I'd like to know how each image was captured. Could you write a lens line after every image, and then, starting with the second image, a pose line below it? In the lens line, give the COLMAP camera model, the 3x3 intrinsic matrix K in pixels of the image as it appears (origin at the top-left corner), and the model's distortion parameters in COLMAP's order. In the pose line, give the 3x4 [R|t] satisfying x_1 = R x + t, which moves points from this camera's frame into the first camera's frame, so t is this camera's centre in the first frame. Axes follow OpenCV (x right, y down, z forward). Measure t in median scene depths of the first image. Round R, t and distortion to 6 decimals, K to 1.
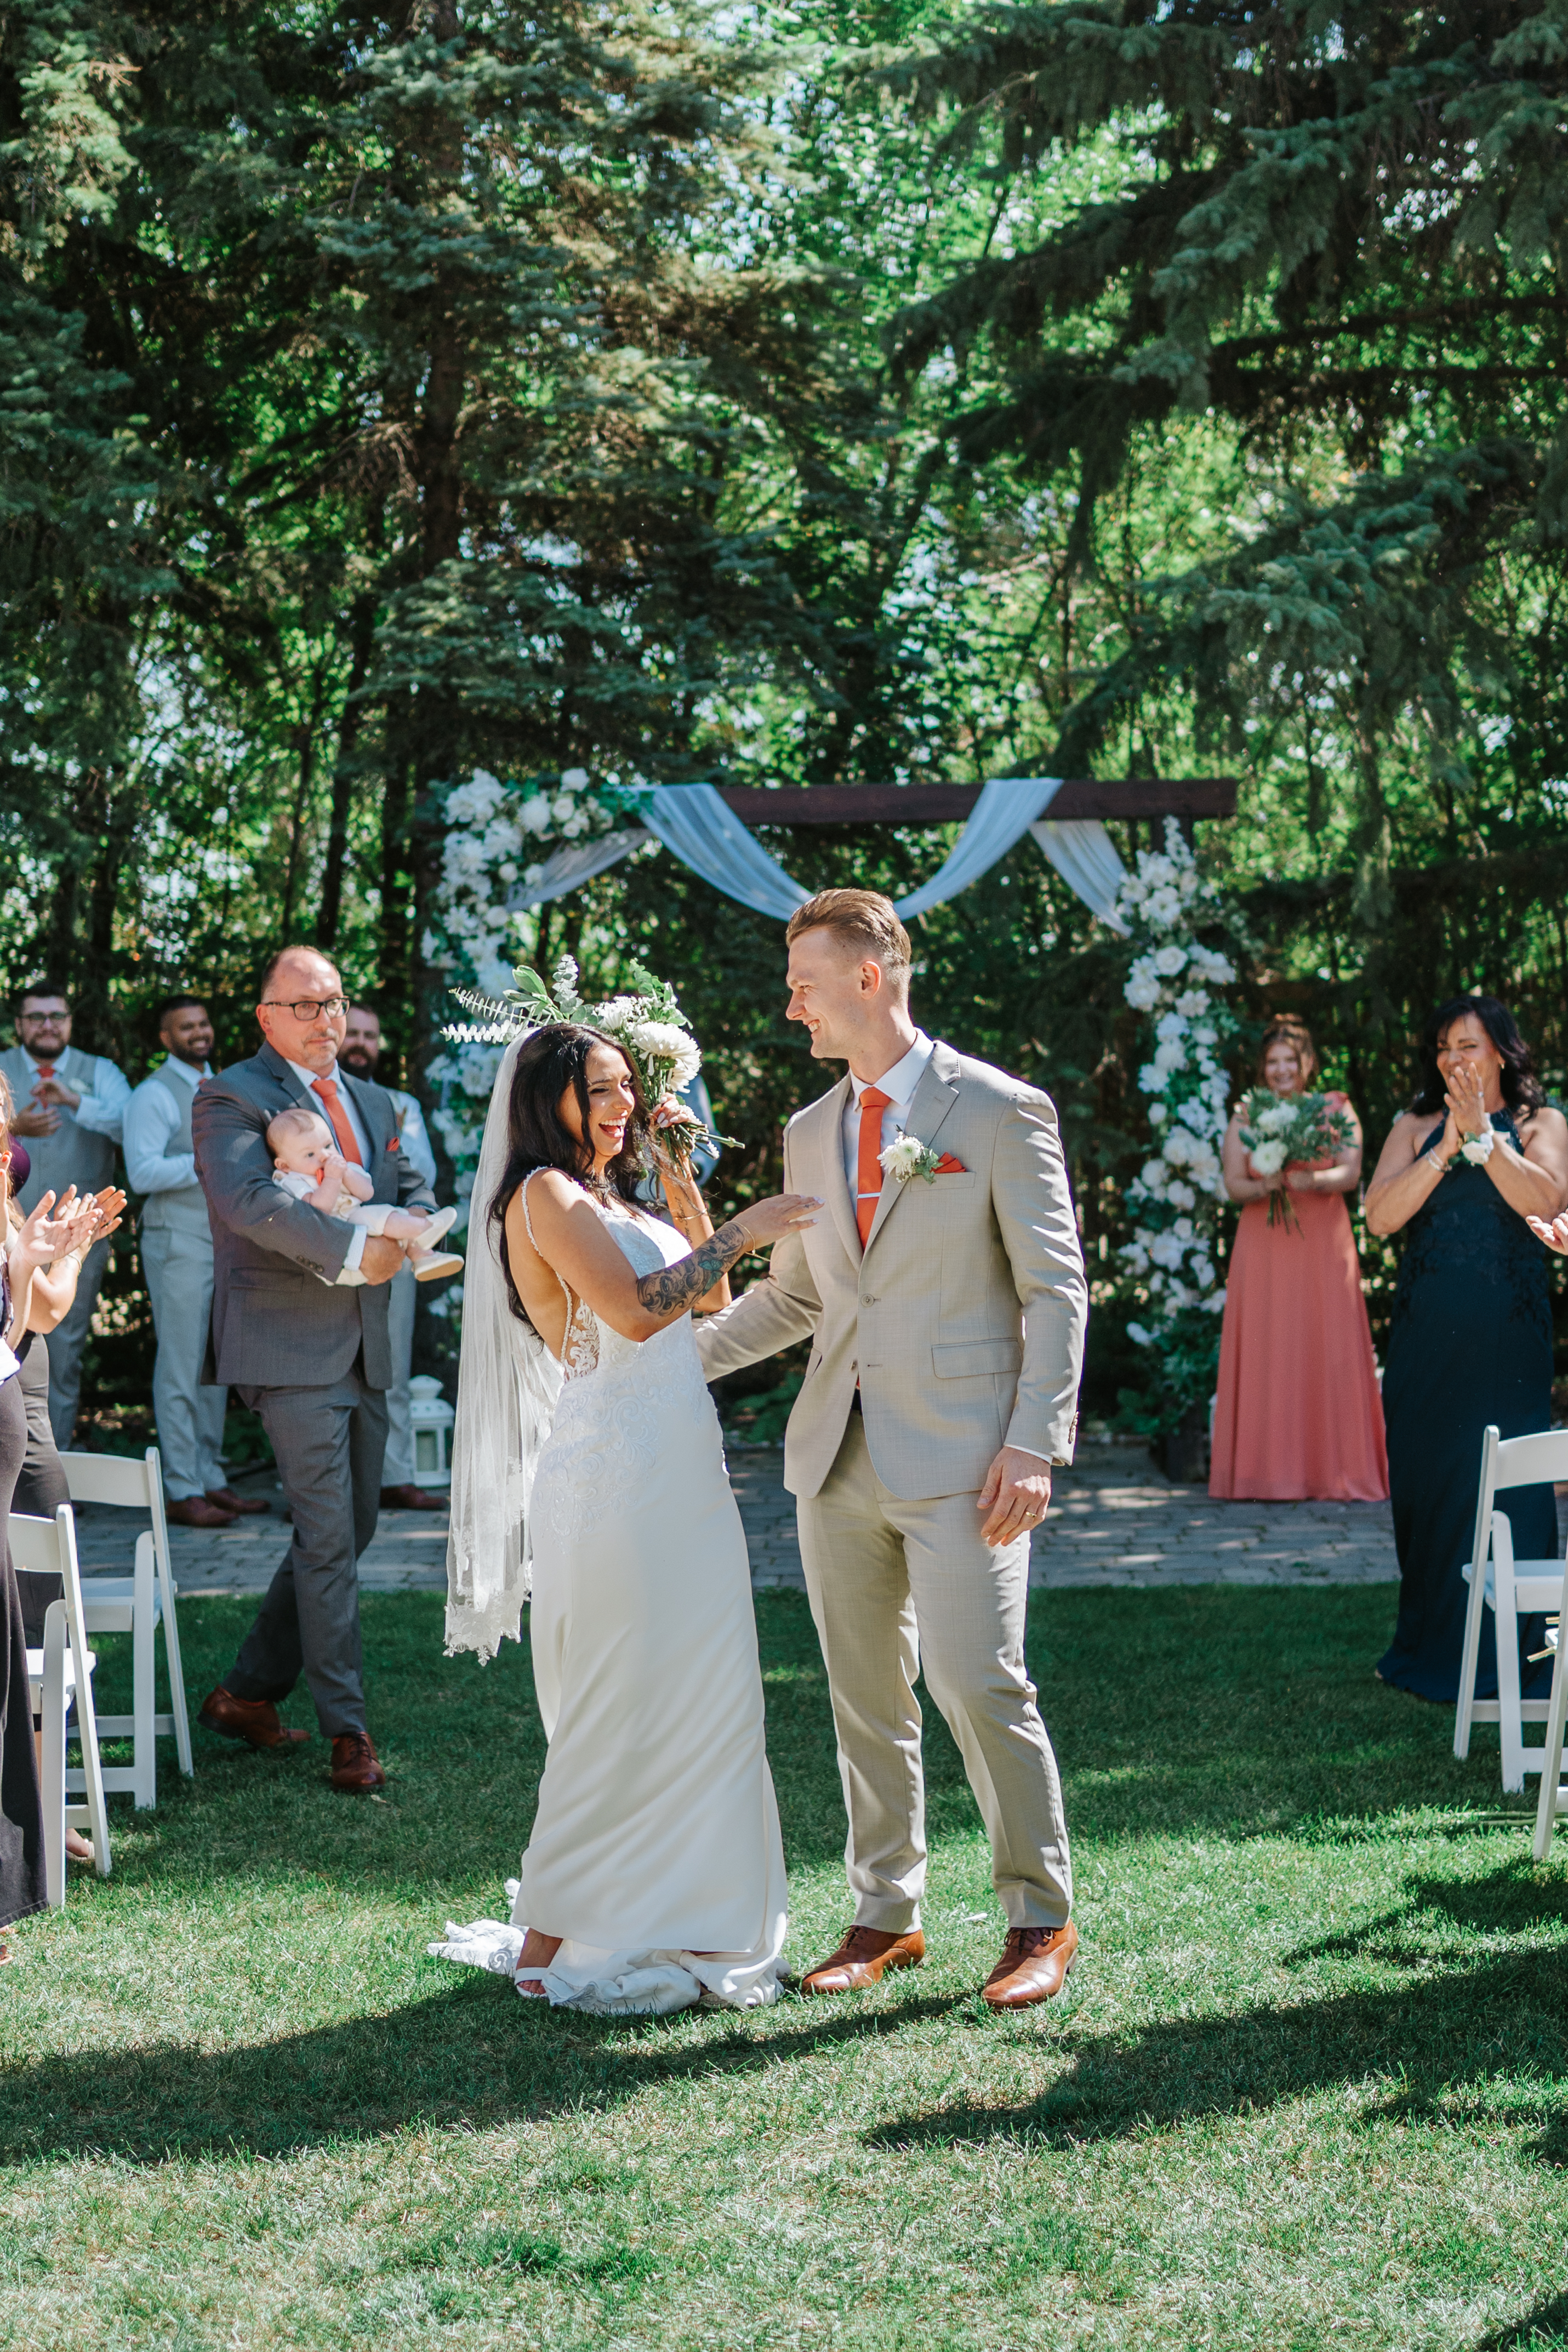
lens RADIAL K [[3394.6, 0, 787.4], [0, 3394.6, 1179.5], [0, 0, 1]] dist [0.026635, 0.000000]
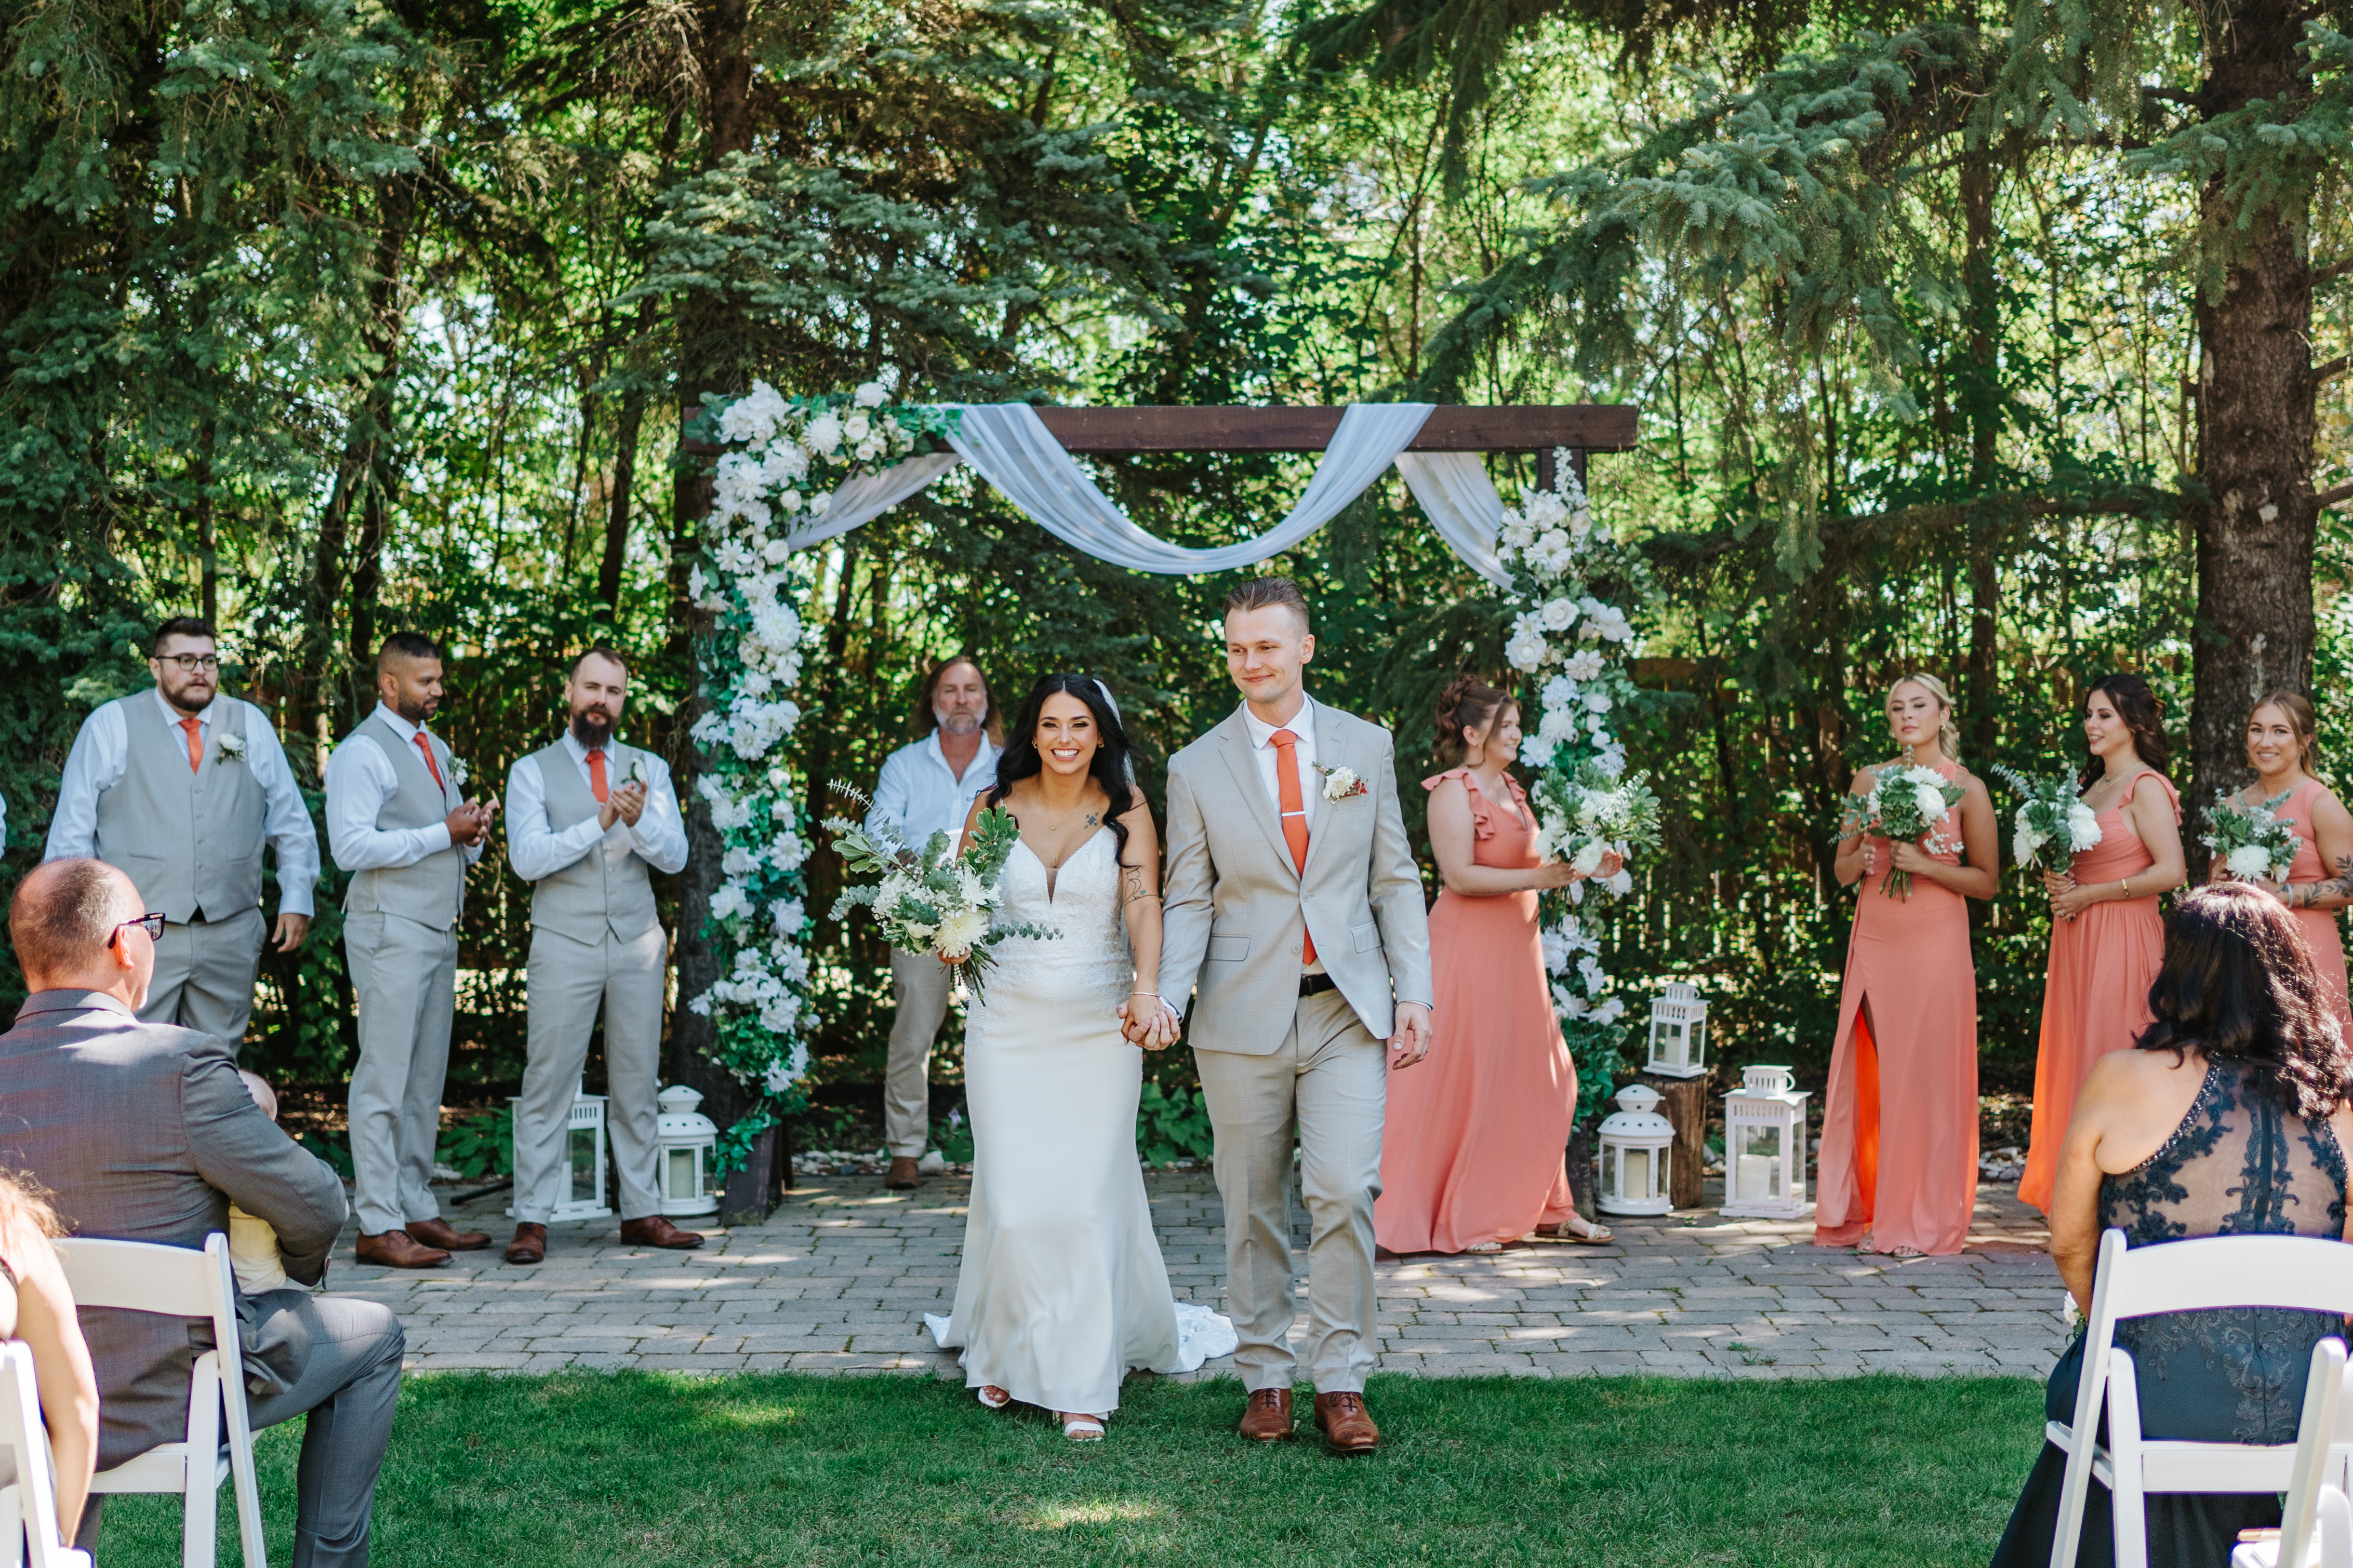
lens RADIAL K [[3395.7, 0, 1253.3], [0, 3395.7, 690.6], [0, 0, 1]] dist [0.026635, 0.000000]
pose [[0.998871, 0.016926, 0.044390, -0.002588], [-0.014699, 0.998640, -0.050025, -0.000870], [-0.045176, 0.049316, 0.997761, 0.137846]]
